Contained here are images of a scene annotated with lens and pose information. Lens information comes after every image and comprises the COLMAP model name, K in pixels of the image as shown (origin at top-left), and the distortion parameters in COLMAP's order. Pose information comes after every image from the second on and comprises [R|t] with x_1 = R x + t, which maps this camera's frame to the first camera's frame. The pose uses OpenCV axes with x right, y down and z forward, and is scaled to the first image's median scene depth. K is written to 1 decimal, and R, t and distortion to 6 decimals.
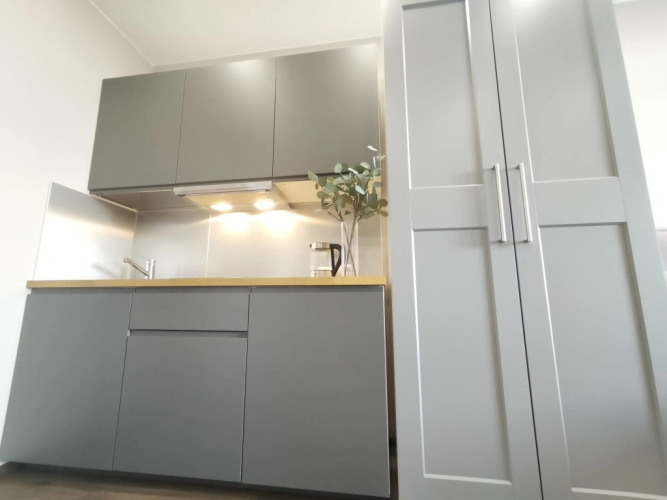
lens RADIAL K [[307.4, 0, 333.5], [0, 307.4, 250.0], [0, 0, 1]] dist [-0.000265, 0.004773]
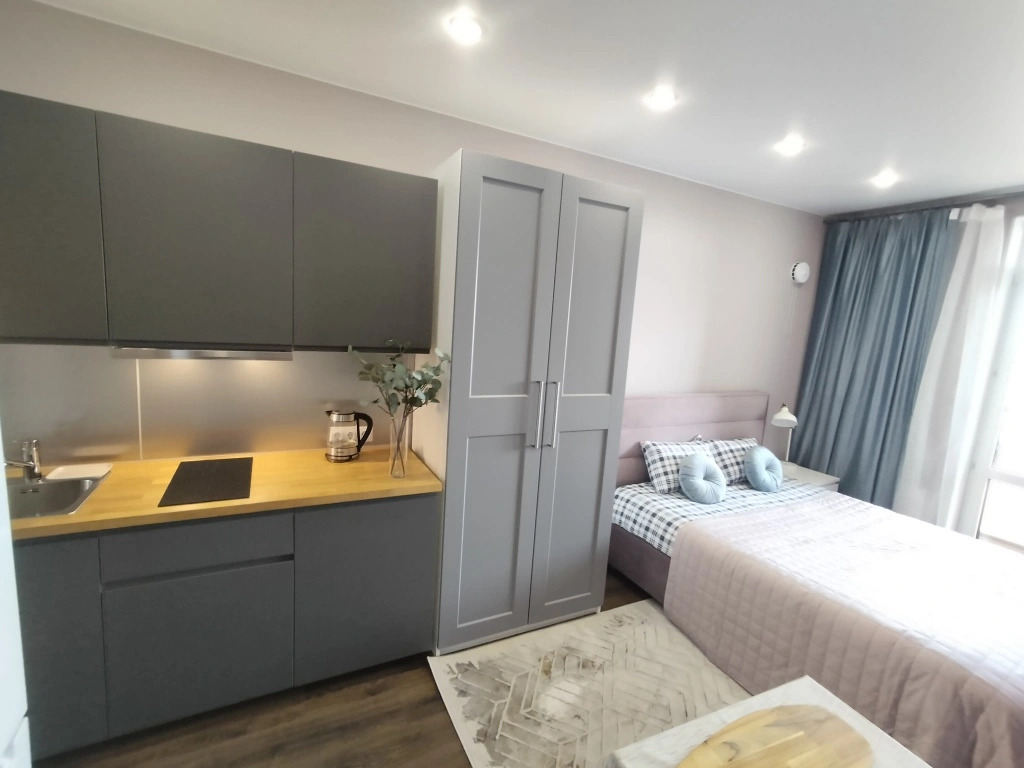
lens RADIAL K [[472.0, 0, 512.0], [0, 472.0, 384.0], [0, 0, 1]] dist [-0.000265, 0.004773]
pose [[0.802469, -0.030751, 0.595901, -0.600877], [-0.171105, 0.944872, 0.279179, -0.735683], [-0.571635, -0.325994, 0.752969, -0.259864]]
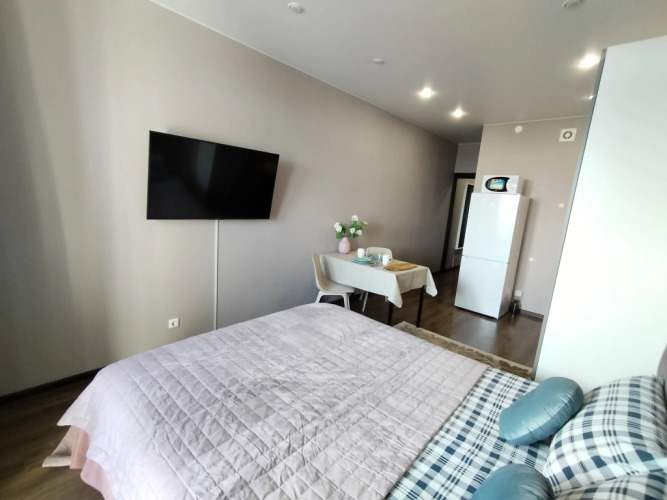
lens RADIAL K [[304.5, 0, 329.5], [0, 304.5, 248.9], [0, 0, 1]] dist [-0.001136, 0.004117]
pose [[-0.557770, 0.097181, -0.824287, 2.684288], [0.062484, 0.995220, 0.075053, -0.364663], [0.827641, -0.009643, -0.561176, 0.841043]]
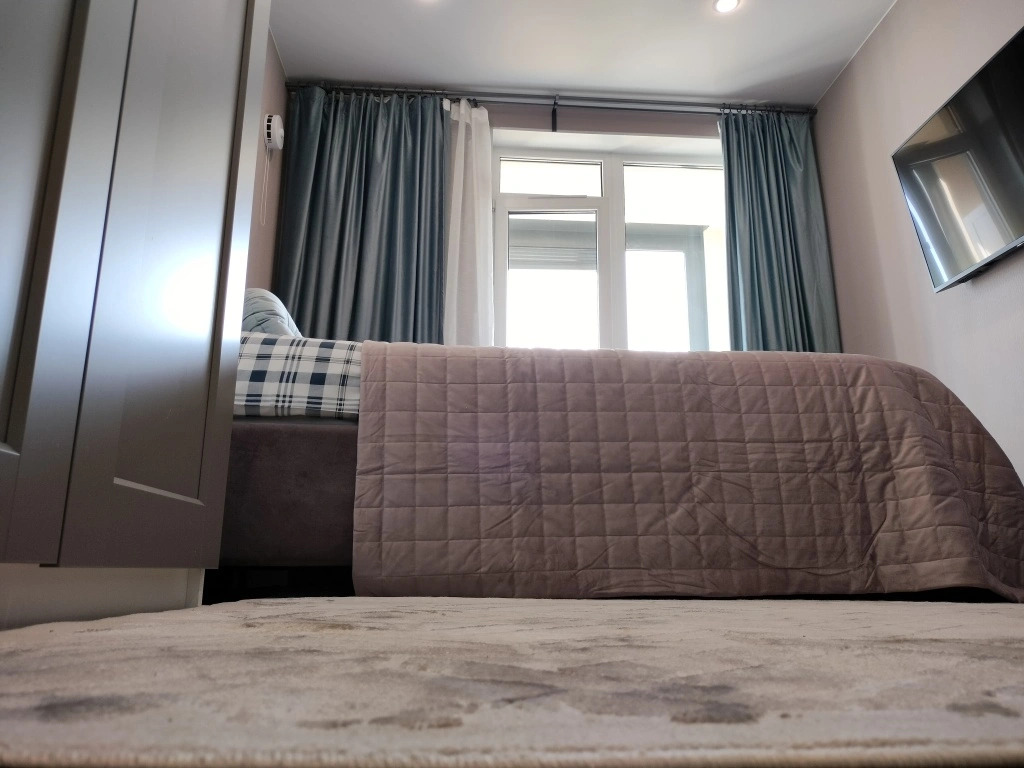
lens RADIAL K [[755.6, 0, 515.6], [0, 755.6, 386.5], [0, 0, 1]] dist [0.048331, -0.003503]
pose [[-0.242767, 0.224790, 0.943681, -0.070505], [-0.173061, 0.947141, -0.270135, 0.684081], [-0.954523, -0.228894, -0.191032, 0.648758]]
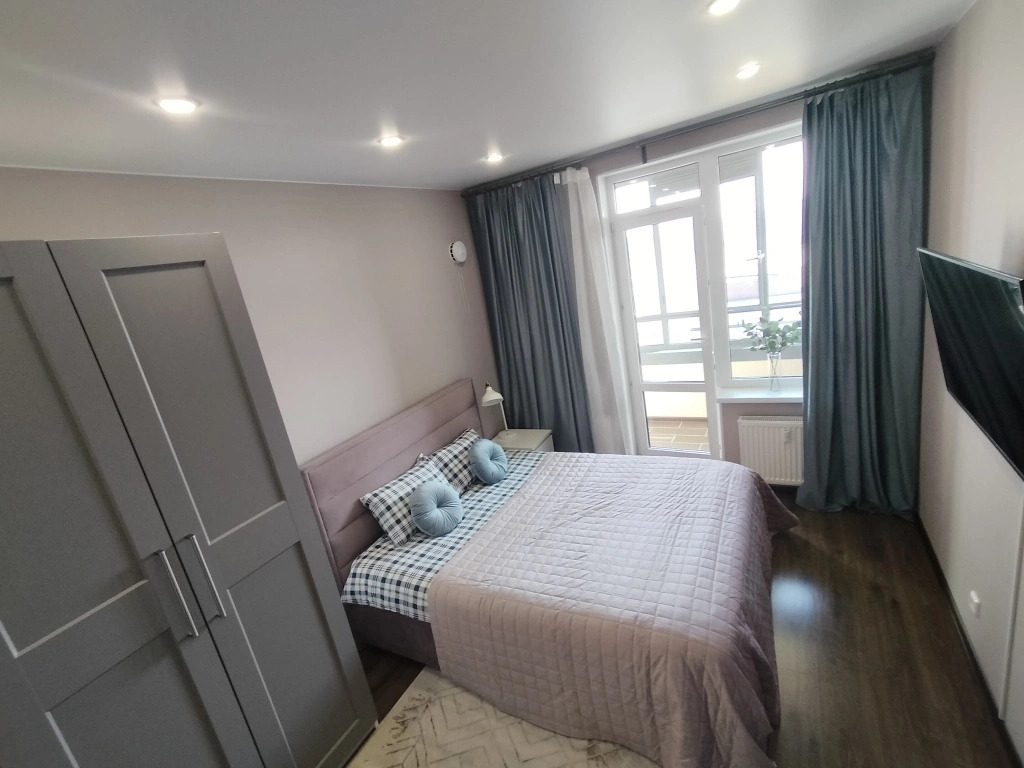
lens RADIAL K [[470.6, 0, 502.7], [0, 470.6, 384.7], [0, 0, 1]] dist [0.002931, 0.001852]
pose [[0.347923, -0.300052, 0.888211, -0.087387], [0.021316, 0.949688, 0.312471, -1.009809], [-0.937281, -0.089783, 0.336814, -0.147320]]
